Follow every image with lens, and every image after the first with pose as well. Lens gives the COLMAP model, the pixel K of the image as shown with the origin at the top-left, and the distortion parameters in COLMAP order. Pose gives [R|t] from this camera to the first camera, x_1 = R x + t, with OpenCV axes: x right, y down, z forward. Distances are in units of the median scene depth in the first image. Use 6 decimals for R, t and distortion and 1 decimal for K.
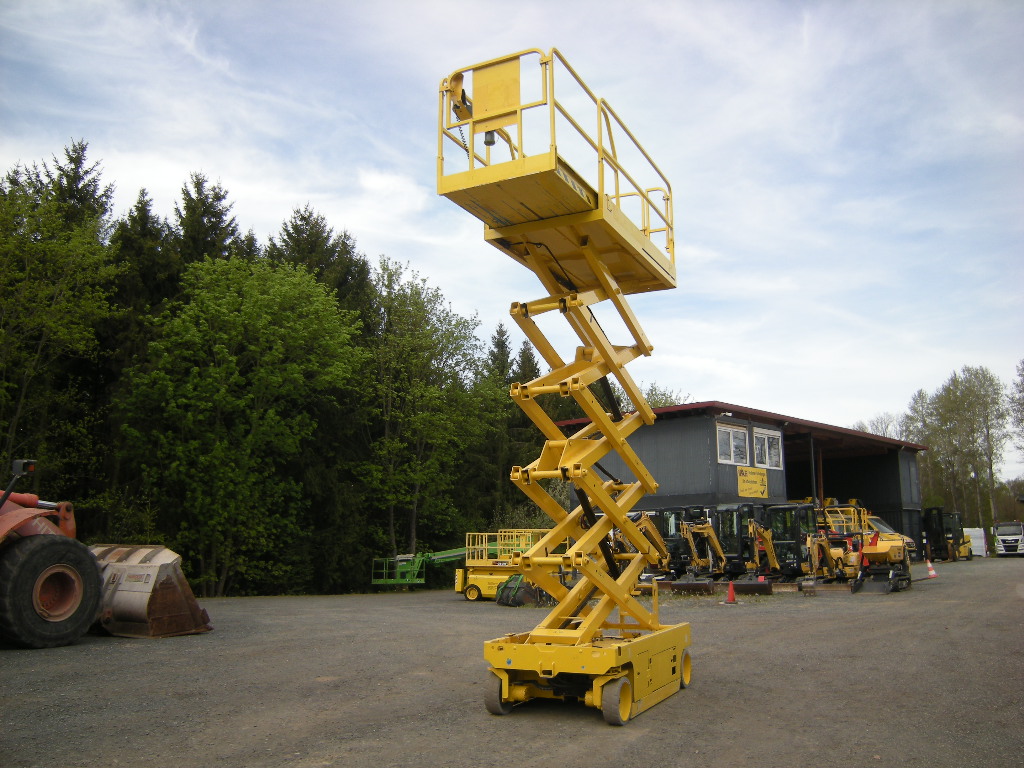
lens RADIAL K [[851.5, 0, 508.7], [0, 851.5, 388.6], [0, 0, 1]] dist [-0.112660, 0.036148]
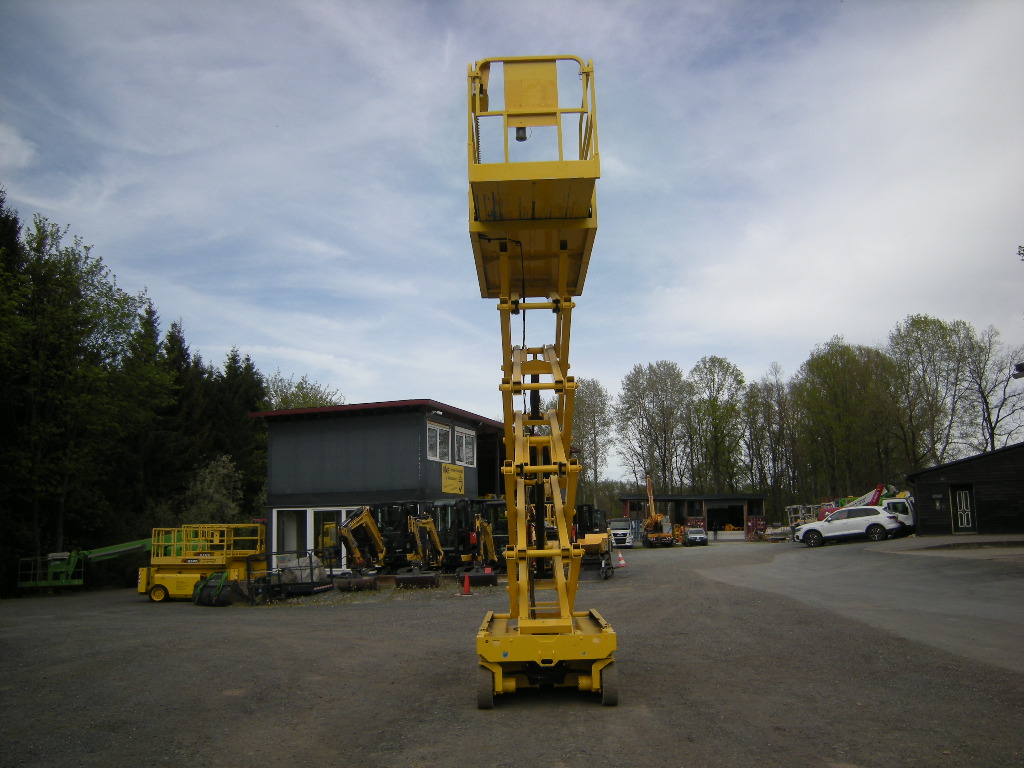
lens RADIAL K [[851.5, 0, 508.0], [0, 851.5, 384.9], [0, 0, 1]] dist [-0.112660, 0.036148]
pose [[0.901330, 0.056152, 0.429477, -0.101793], [-0.056690, 0.998325, -0.011552, 0.003219], [-0.429407, -0.013935, 0.903004, 0.021302]]
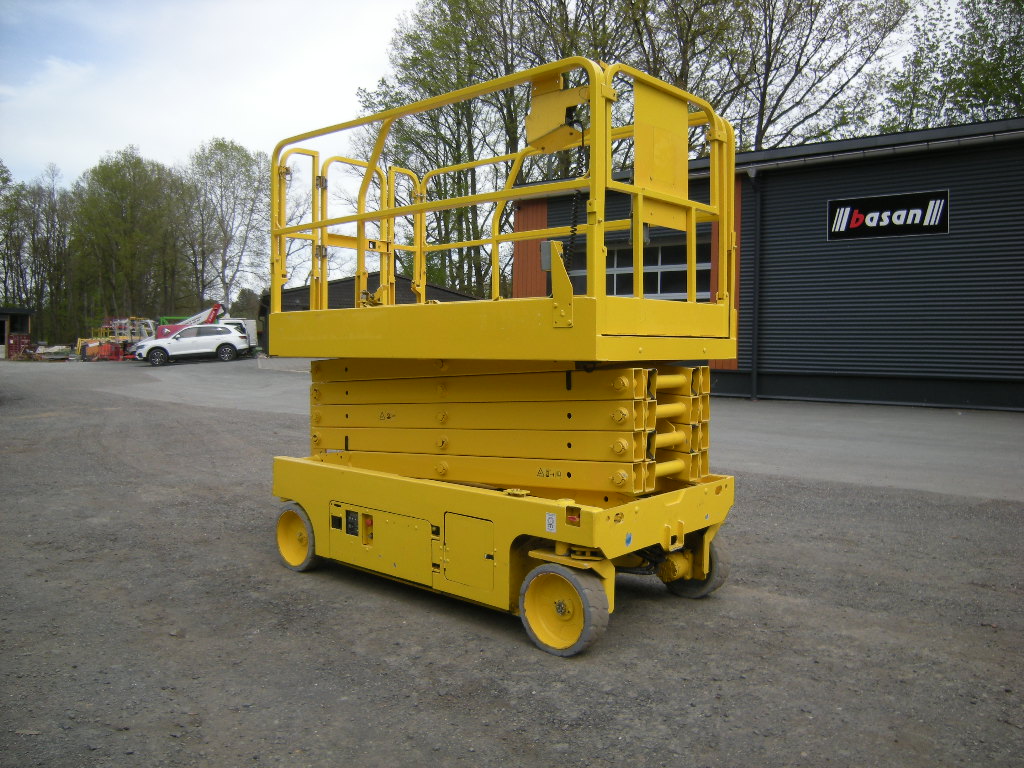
lens RADIAL K [[851.5, 0, 513.6], [0, 851.5, 381.4], [0, 0, 1]] dist [-0.112660, 0.036148]
pose [[0.264619, -0.037893, 0.963608, -0.113776], [-0.175757, 0.980597, 0.086826, 0.045554], [-0.948202, -0.192336, 0.252825, 0.217337]]
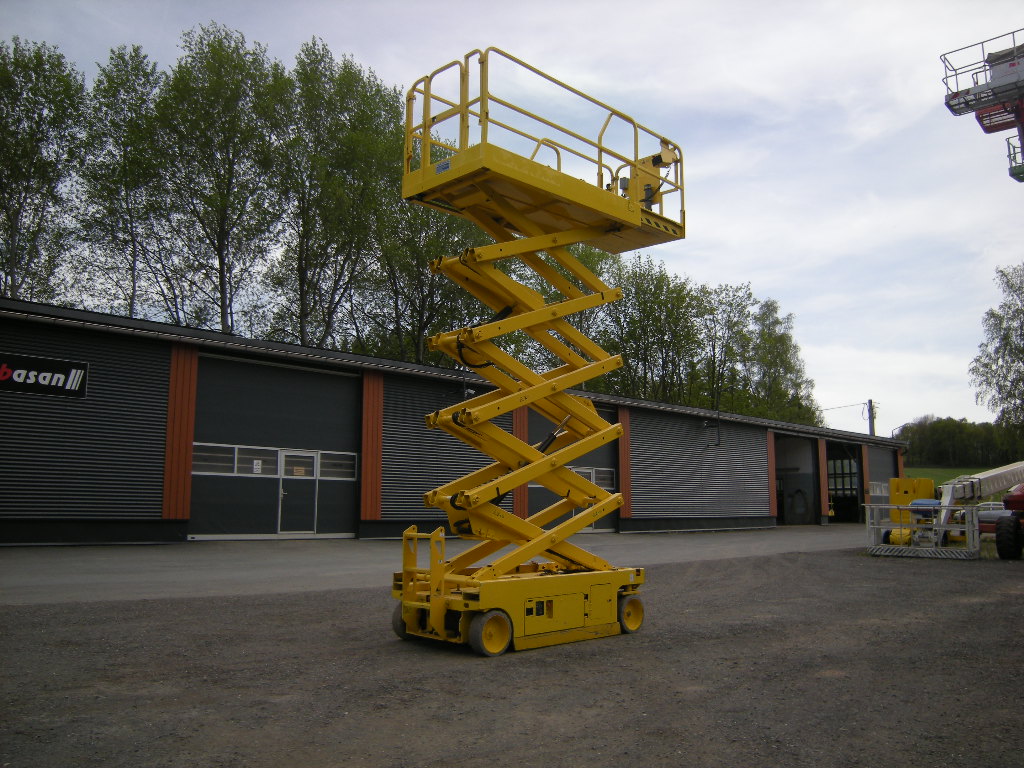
lens RADIAL K [[851.5, 0, 510.9], [0, 851.5, 384.0], [0, 0, 1]] dist [-0.112660, 0.036148]
pose [[-0.941629, 0.039328, 0.334348, -0.060574], [-0.066130, 0.952195, -0.298247, 0.097893], [-0.330094, -0.302949, -0.894014, 0.516390]]
